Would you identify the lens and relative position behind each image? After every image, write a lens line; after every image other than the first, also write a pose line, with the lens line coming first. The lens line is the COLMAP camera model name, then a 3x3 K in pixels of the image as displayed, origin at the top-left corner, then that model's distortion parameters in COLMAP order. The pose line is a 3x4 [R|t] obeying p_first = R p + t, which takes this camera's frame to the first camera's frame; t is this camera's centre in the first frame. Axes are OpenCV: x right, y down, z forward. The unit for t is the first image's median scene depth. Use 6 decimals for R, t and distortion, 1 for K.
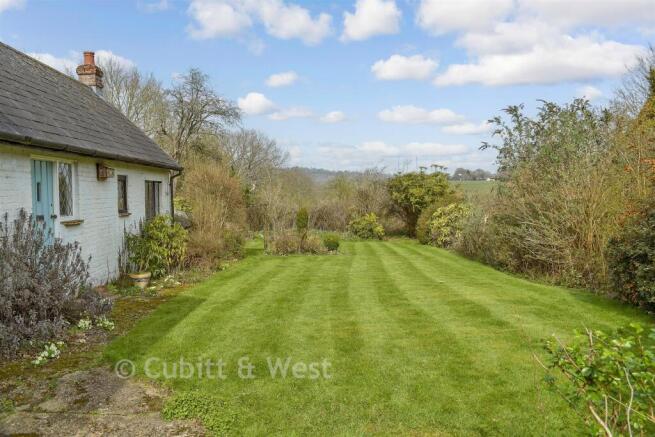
lens RADIAL K [[500.1, 0, 327.9], [0, 500.1, 218.6], [0, 0, 1]] dist [0.003403, 0.000402]
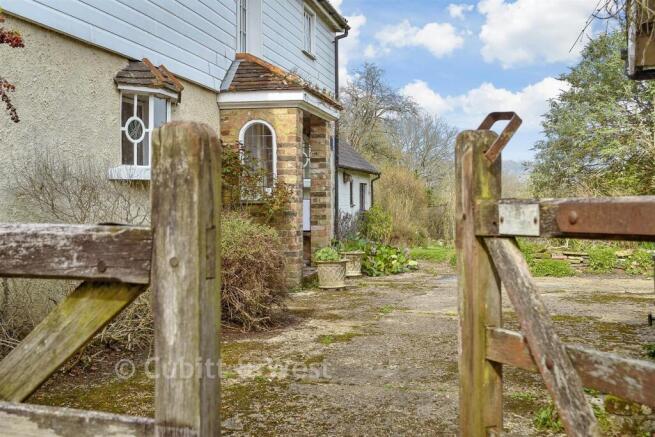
lens RADIAL K [[855.7, 0, 327.7], [0, 855.7, 218.7], [0, 0, 1]] dist [0.004521, 0.000000]
pose [[0.967374, 0.002960, -0.253336, 0.086167], [-0.010688, 0.999518, -0.029136, 0.052812], [0.253127, 0.030893, 0.966940, -0.747840]]
